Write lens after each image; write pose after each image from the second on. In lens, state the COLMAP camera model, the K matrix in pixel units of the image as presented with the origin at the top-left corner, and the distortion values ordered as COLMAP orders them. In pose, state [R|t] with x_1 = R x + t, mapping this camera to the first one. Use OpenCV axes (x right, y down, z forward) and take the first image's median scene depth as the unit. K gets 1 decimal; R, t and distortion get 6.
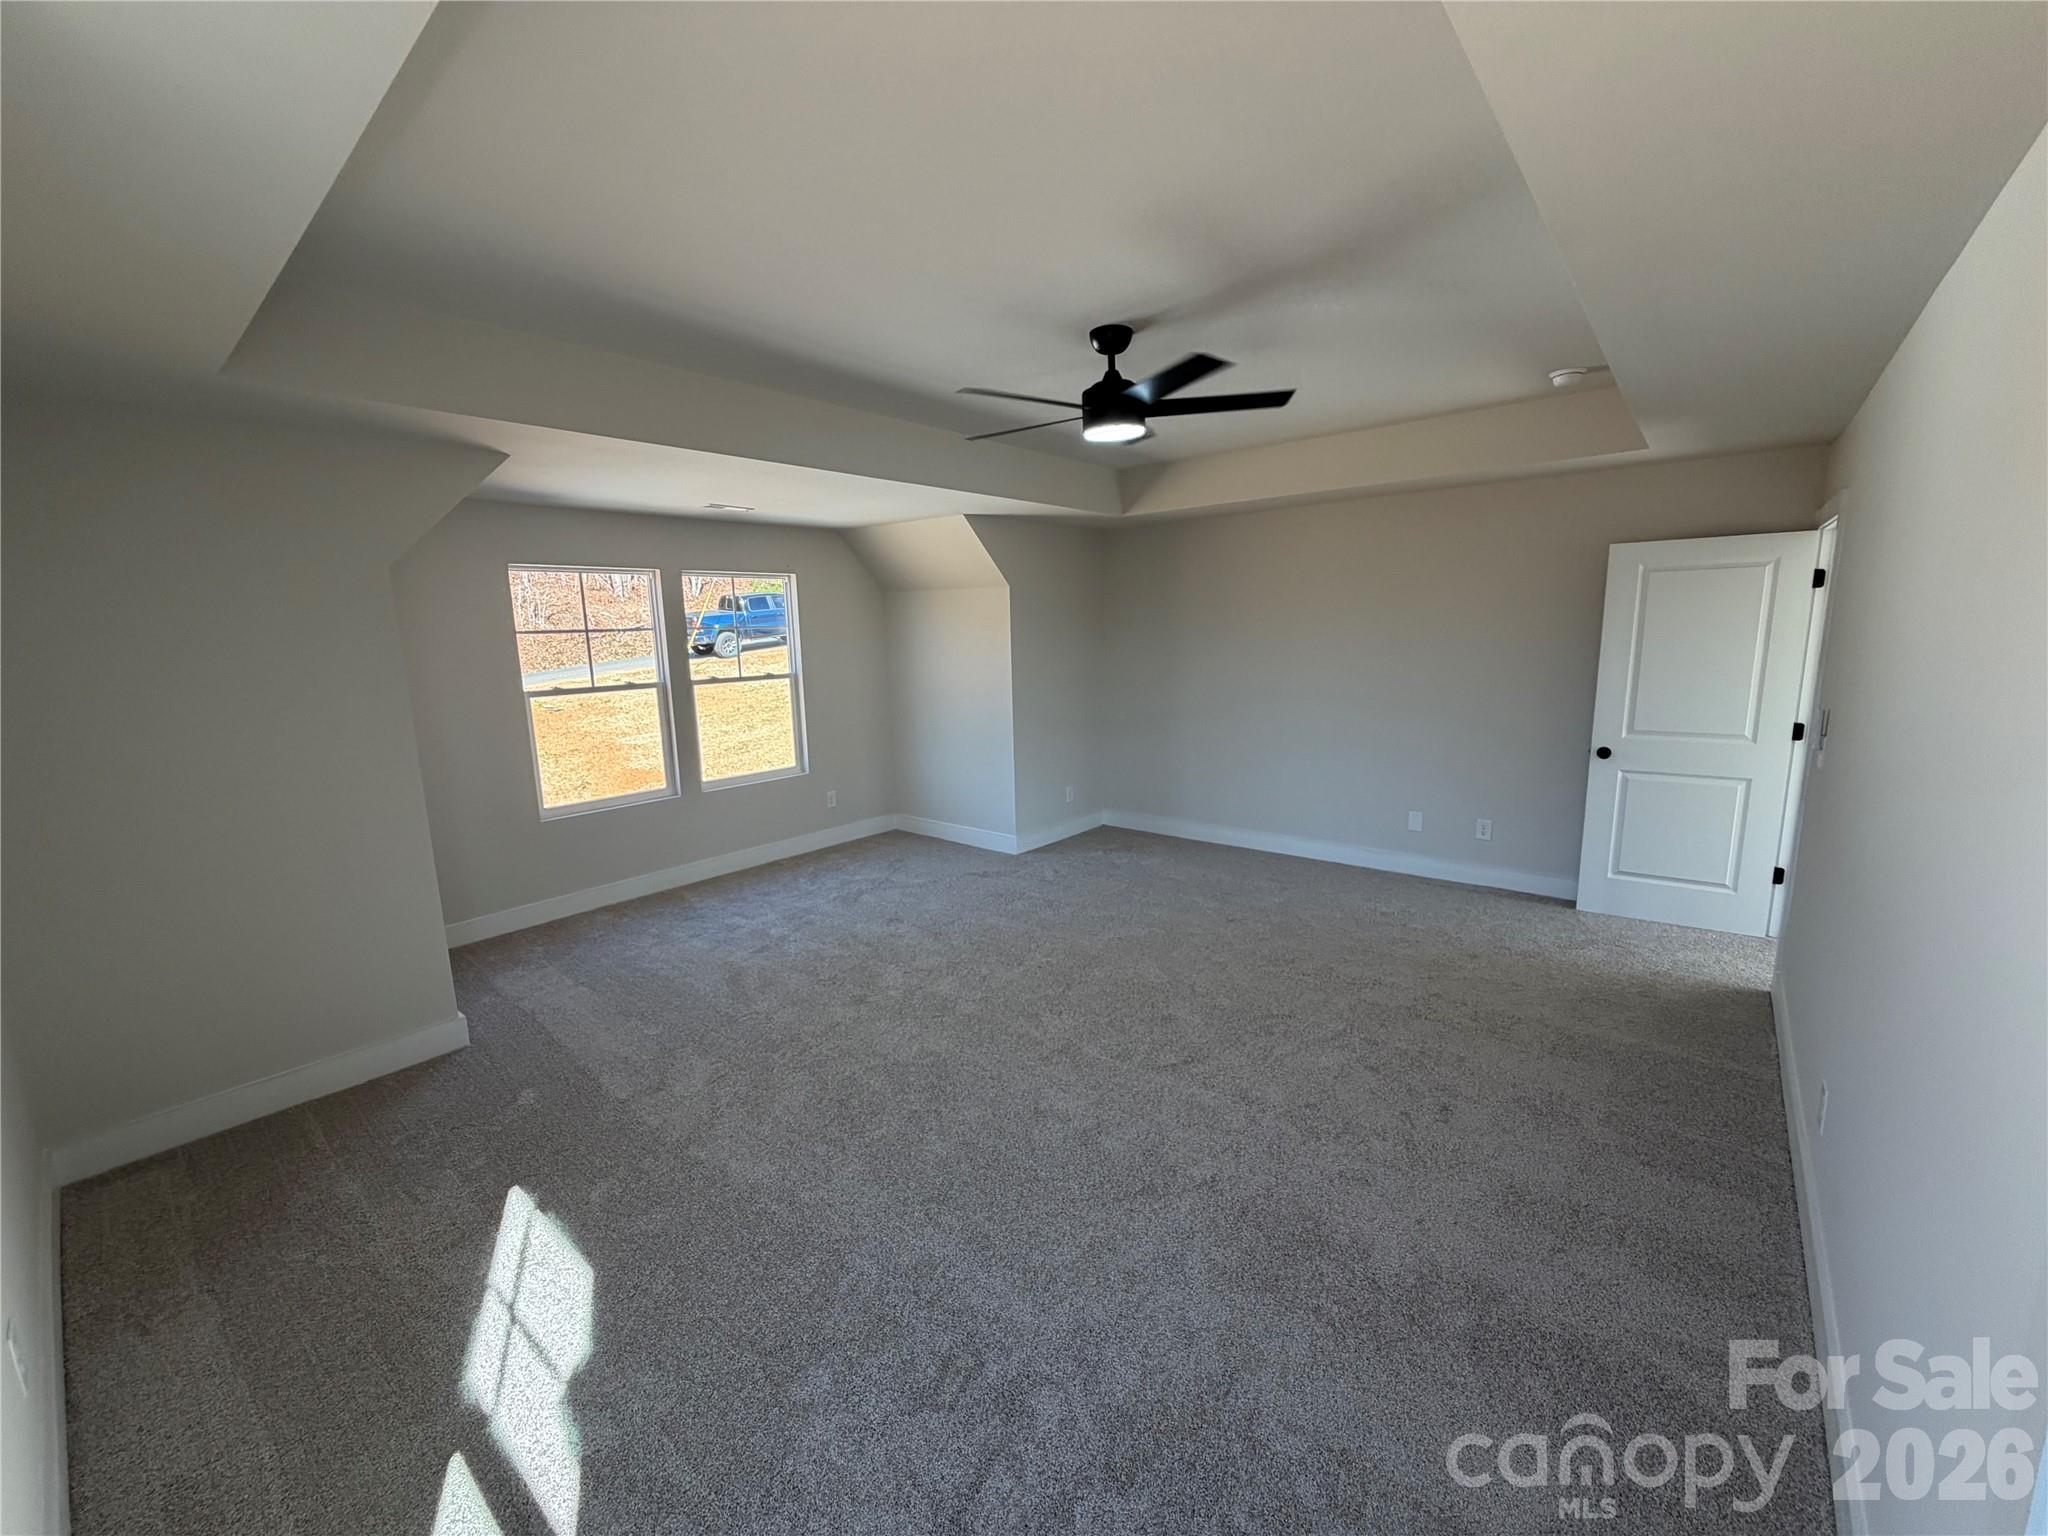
lens RADIAL K [[826.8, 0, 999.4], [0, 826.8, 759.3], [0, 0, 1]] dist [0.000340, -0.000014]
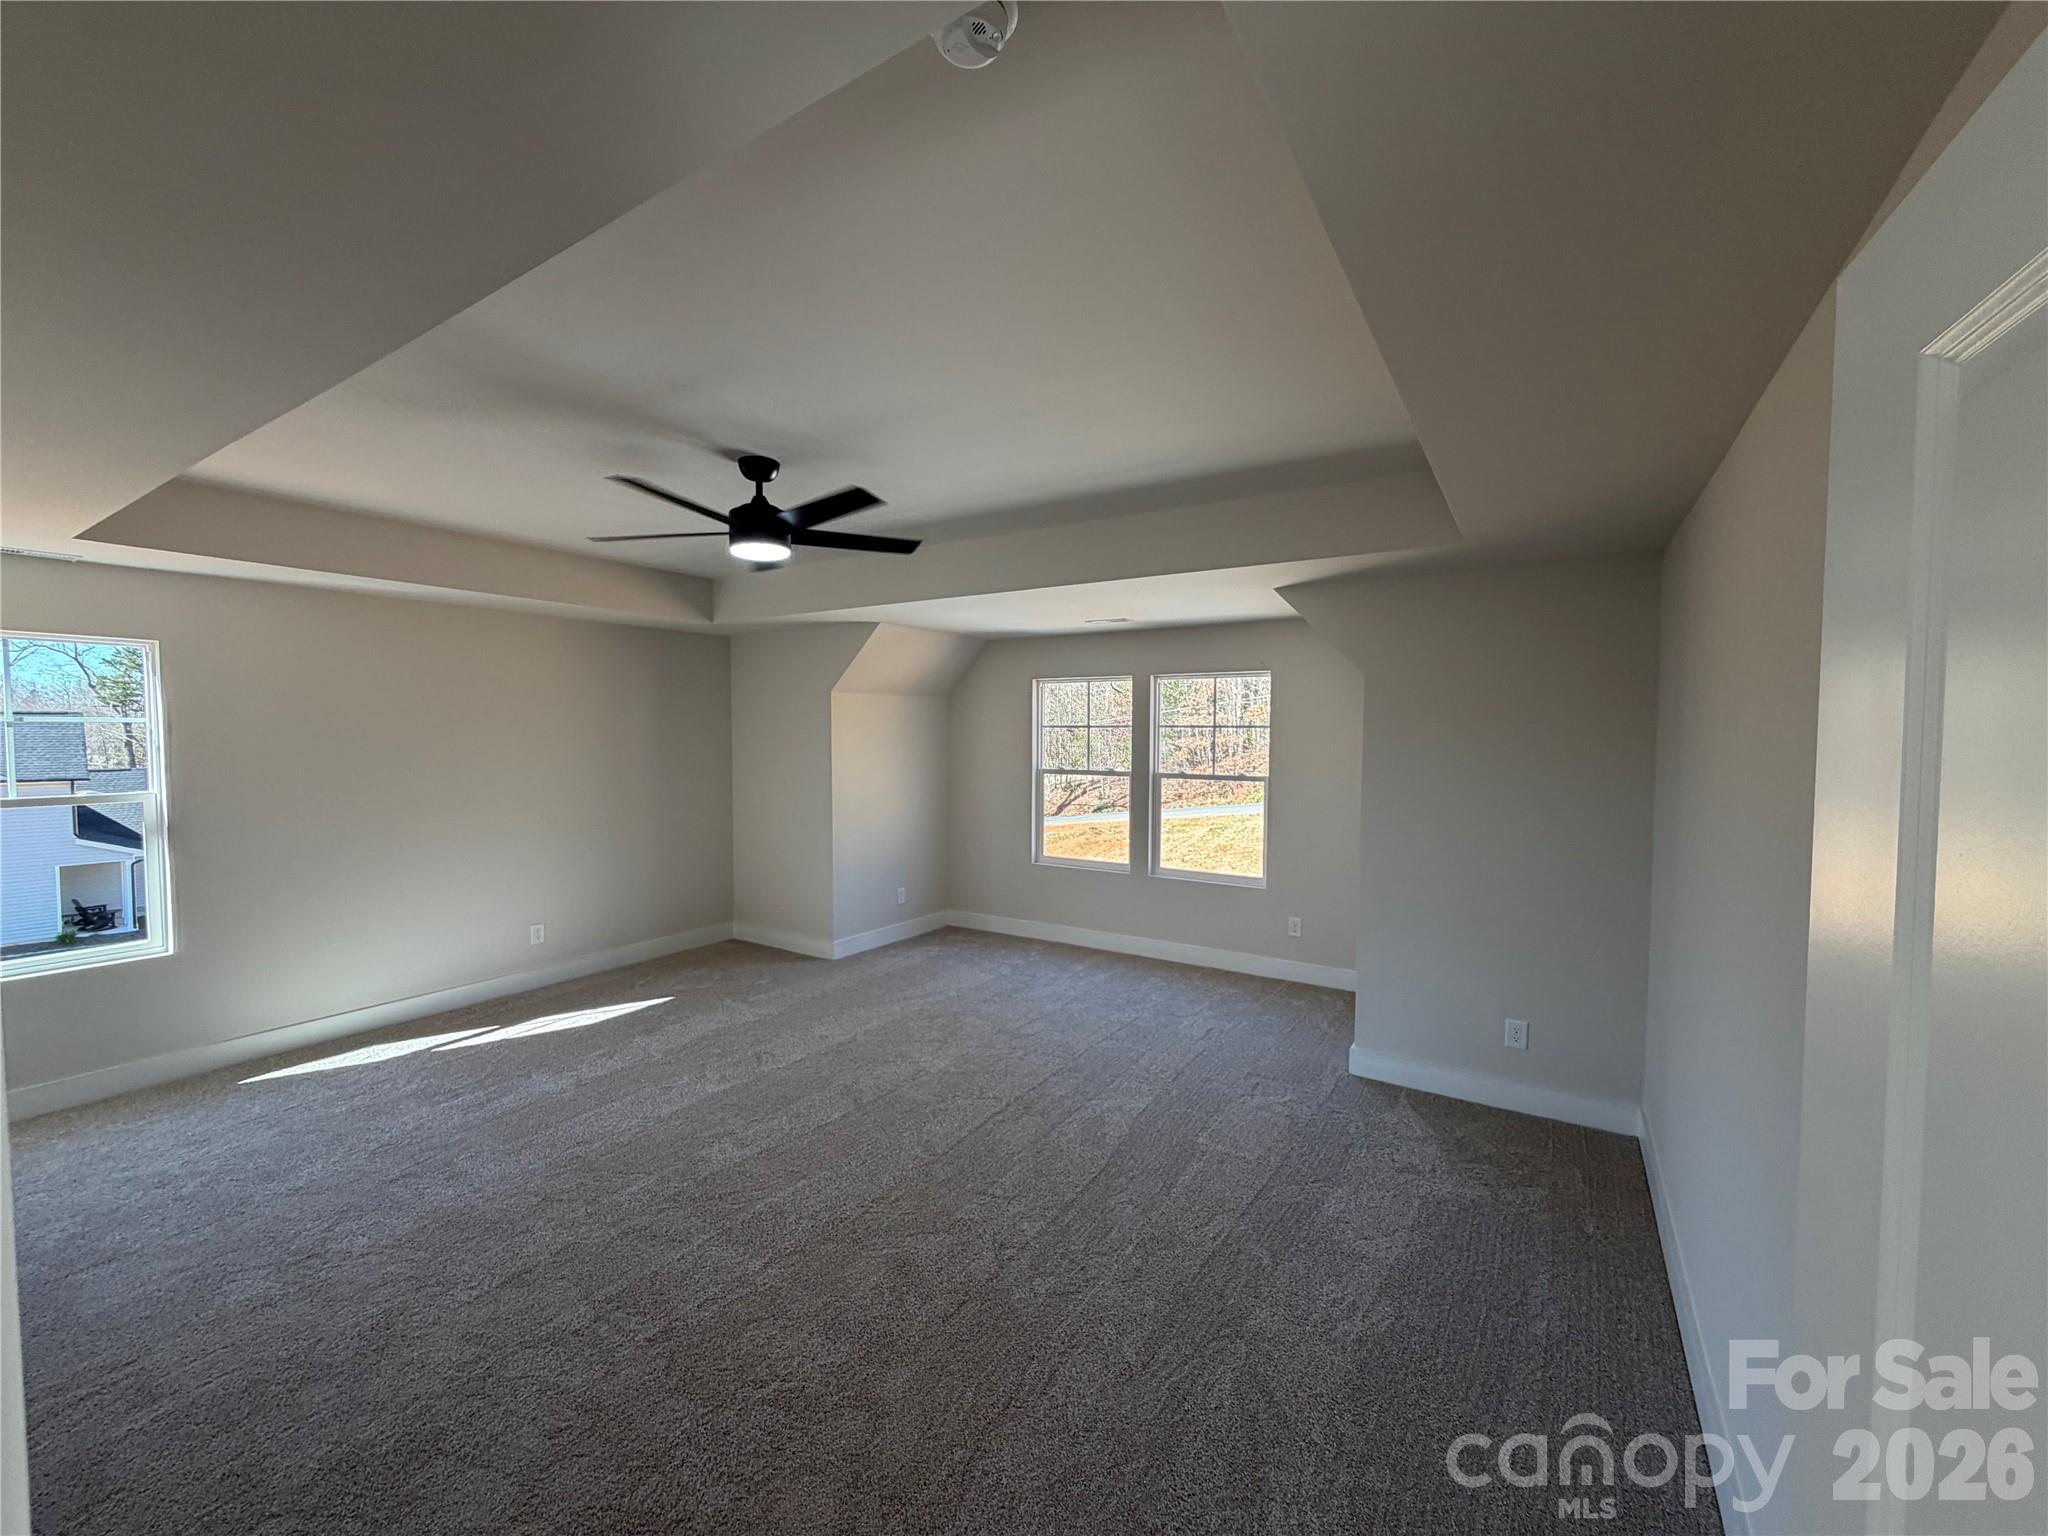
lens RADIAL K [[819.9, 0, 1019.6], [0, 819.9, 760.8], [0, 0, 1]] dist [0.000883, -0.000114]
pose [[0.138302, 0.065991, -0.988189, 0.743673], [-0.164169, 0.985502, 0.042835, -0.141990], [0.976689, 0.156306, 0.147130, 0.726781]]
